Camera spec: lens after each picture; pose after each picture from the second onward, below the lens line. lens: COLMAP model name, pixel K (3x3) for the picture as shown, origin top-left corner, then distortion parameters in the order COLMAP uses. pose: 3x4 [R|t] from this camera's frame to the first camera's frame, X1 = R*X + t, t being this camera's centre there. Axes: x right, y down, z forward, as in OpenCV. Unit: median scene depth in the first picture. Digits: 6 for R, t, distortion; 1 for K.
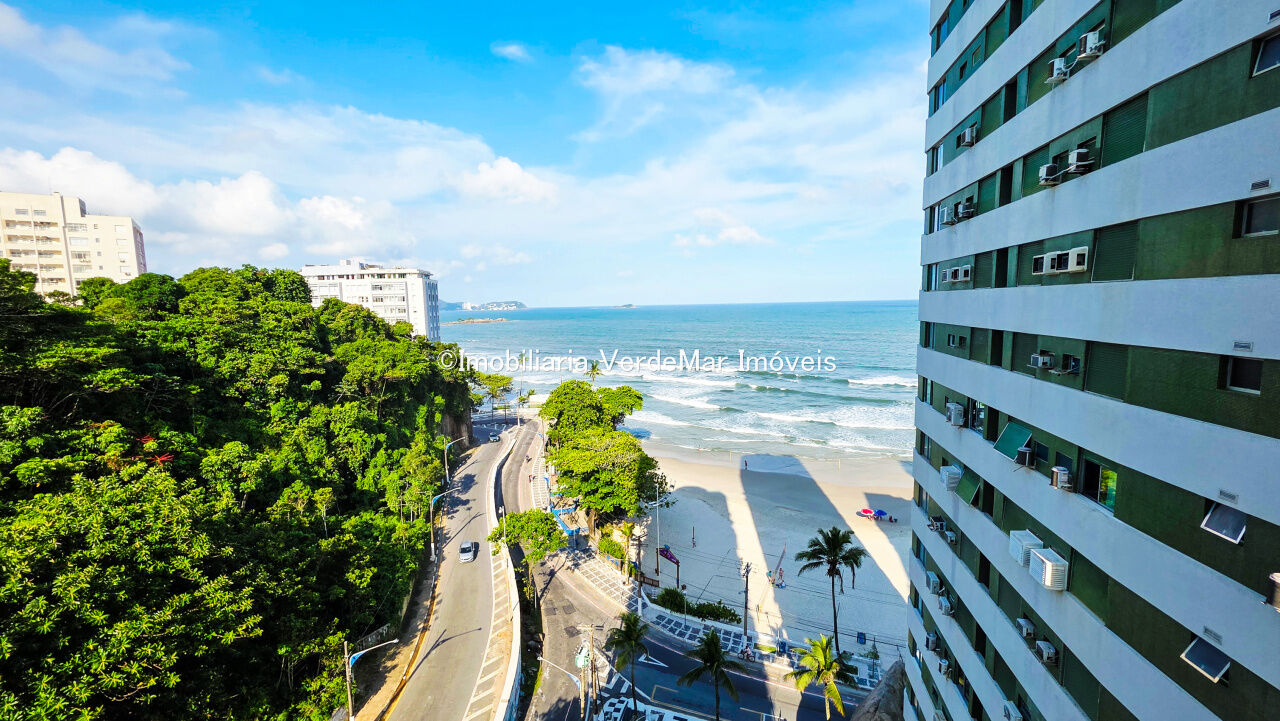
lens RADIAL K [[508.2, 0, 615.3], [0, 508.2, 358.9], [0, 0, 1]] dist [-0.000634, -0.000370]
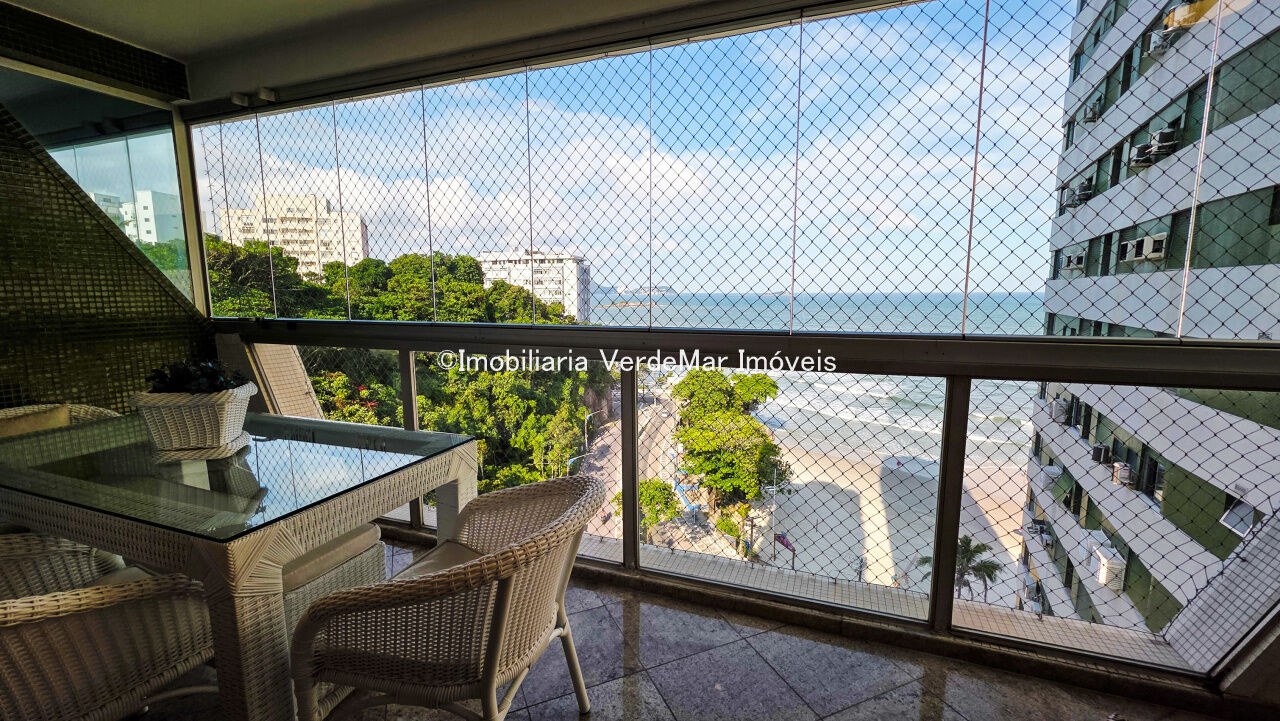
lens RADIAL K [[530.2, 0, 636.8], [0, 530.2, 362.8], [0, 0, 1]] dist [0.002885, -0.000558]
pose [[0.959428, 0.056163, -0.276304, 0.092062], [-0.048798, 0.998248, 0.033465, 0.012510], [0.277700, -0.018624, 0.960487, -0.079180]]
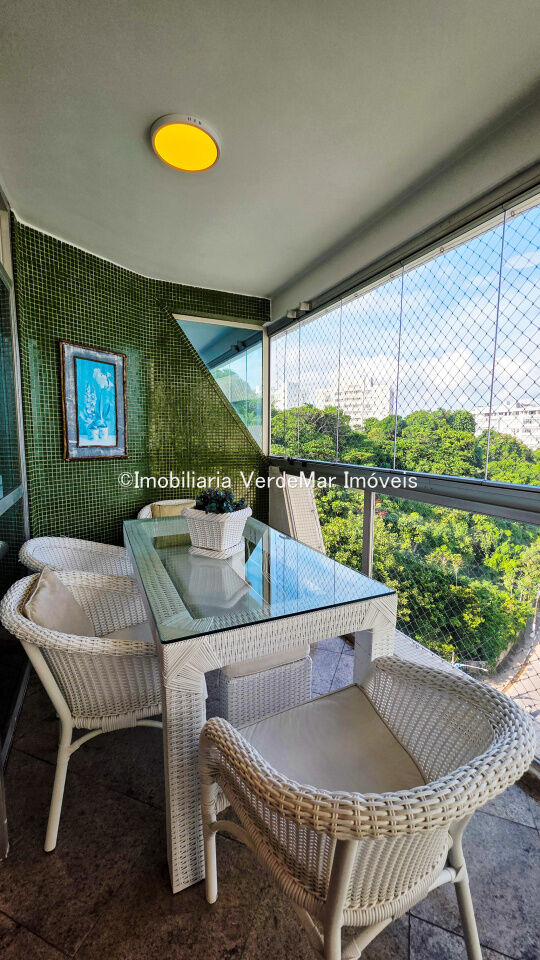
lens RADIAL K [[381.1, 0, 267.8], [0, 381.1, 480.1], [0, 0, 1]] dist [-0.000634, -0.000370]
pose [[0.487599, 0.125285, -0.864032, 0.087932], [-0.115085, 0.990238, 0.078639, 0.009983], [0.865449, 0.061093, 0.497257, -0.064558]]
